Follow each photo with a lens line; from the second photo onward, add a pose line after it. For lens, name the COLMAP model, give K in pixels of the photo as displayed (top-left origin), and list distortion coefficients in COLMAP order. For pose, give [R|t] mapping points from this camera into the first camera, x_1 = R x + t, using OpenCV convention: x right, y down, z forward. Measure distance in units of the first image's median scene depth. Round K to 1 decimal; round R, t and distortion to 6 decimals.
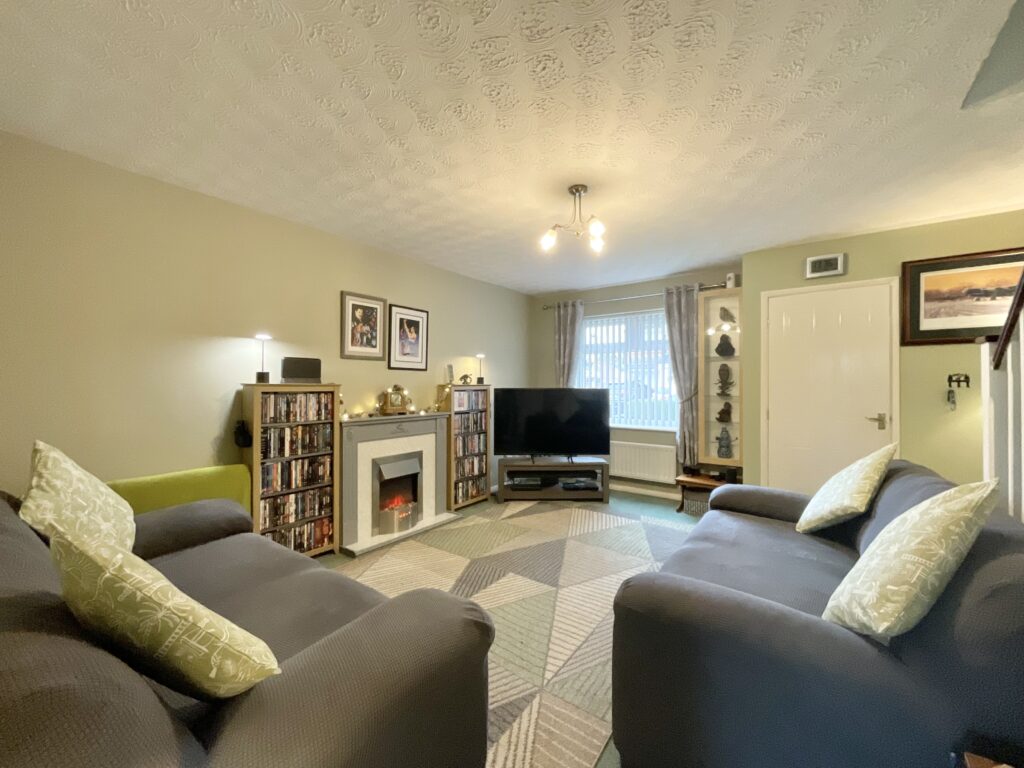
lens RADIAL K [[416.7, 0, 513.3], [0, 416.7, 383.2], [0, 0, 1]] dist [-0.000089, -0.000075]
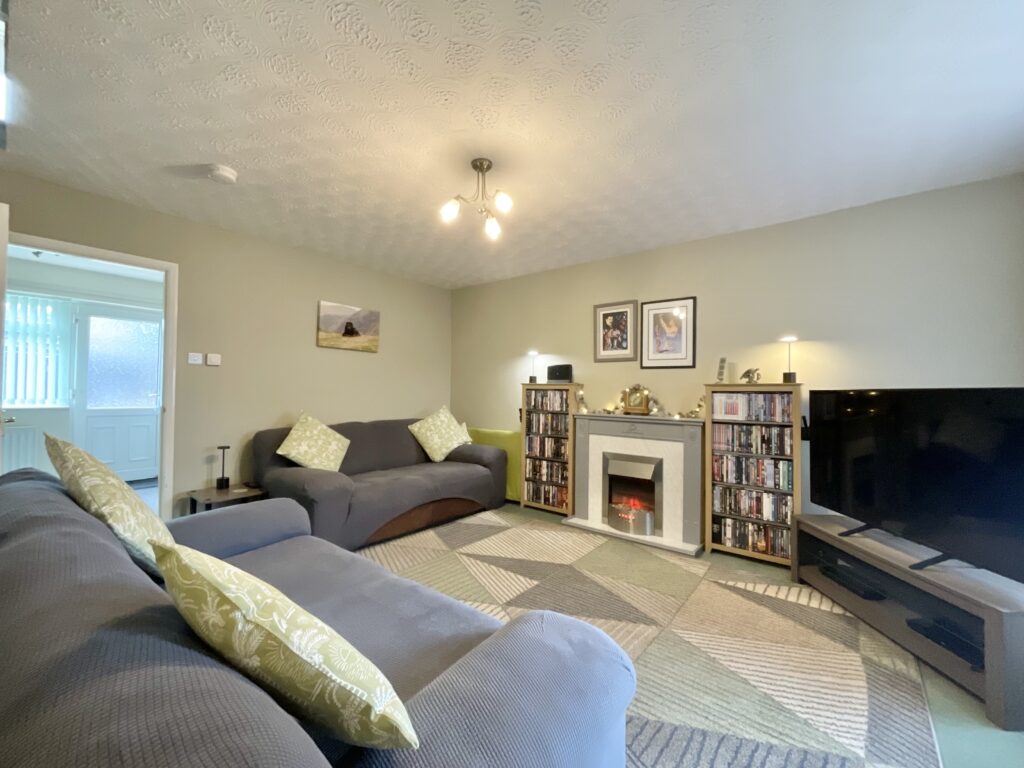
lens RADIAL K [[416.7, 0, 513.3], [0, 416.7, 383.2], [0, 0, 1]] dist [-0.000089, -0.000075]
pose [[-0.040689, -0.020841, -0.998954, 0.725944], [-0.011581, 0.999725, -0.020386, 0.024955], [0.999105, 0.010739, -0.040920, 0.761989]]
